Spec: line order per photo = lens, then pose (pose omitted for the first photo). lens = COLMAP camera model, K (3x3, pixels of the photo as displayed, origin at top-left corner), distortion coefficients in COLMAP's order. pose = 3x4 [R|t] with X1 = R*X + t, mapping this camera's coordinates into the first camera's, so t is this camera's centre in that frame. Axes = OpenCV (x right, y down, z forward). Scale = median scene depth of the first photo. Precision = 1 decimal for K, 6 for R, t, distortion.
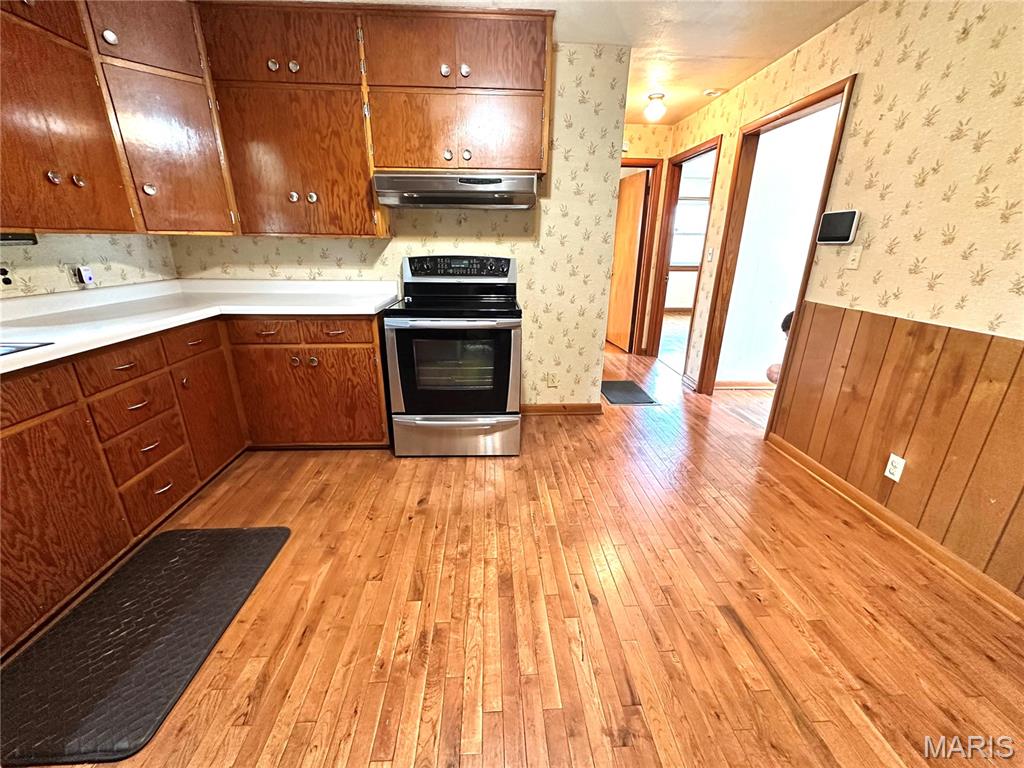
lens RADIAL K [[408.8, 0, 512.0], [0, 408.8, 384.0], [0, 0, 1]] dist [-0.004284, 0.000067]
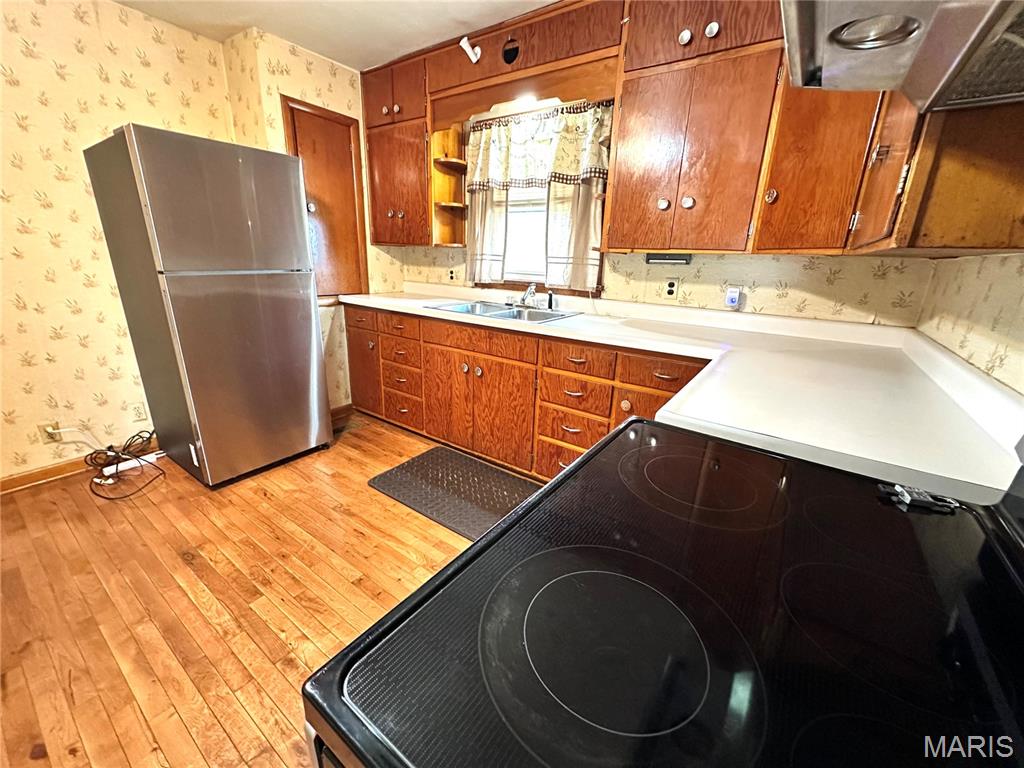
lens RADIAL K [[408.8, 0, 512.0], [0, 408.8, 384.0], [0, 0, 1]] dist [-0.004284, 0.000067]
pose [[-0.622475, 0.206902, -0.754796, 0.065253], [-0.290082, 0.834737, 0.468045, -0.370864], [0.726896, 0.510299, -0.459584, 1.090639]]
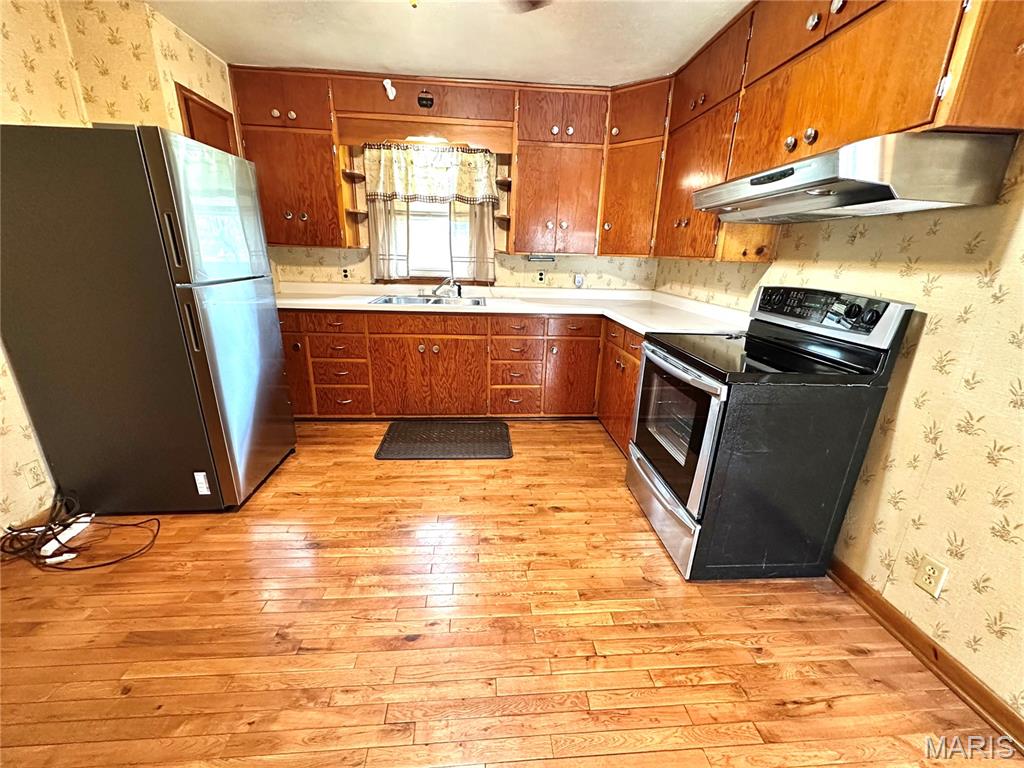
lens RADIAL K [[408.8, 0, 512.0], [0, 408.8, 384.0], [0, 0, 1]] dist [-0.004284, 0.000067]
pose [[0.022085, 0.296788, -0.954688, 0.641584], [-0.351431, 0.896284, 0.270502, -0.225377], [0.935953, 0.329533, 0.124095, 0.627988]]
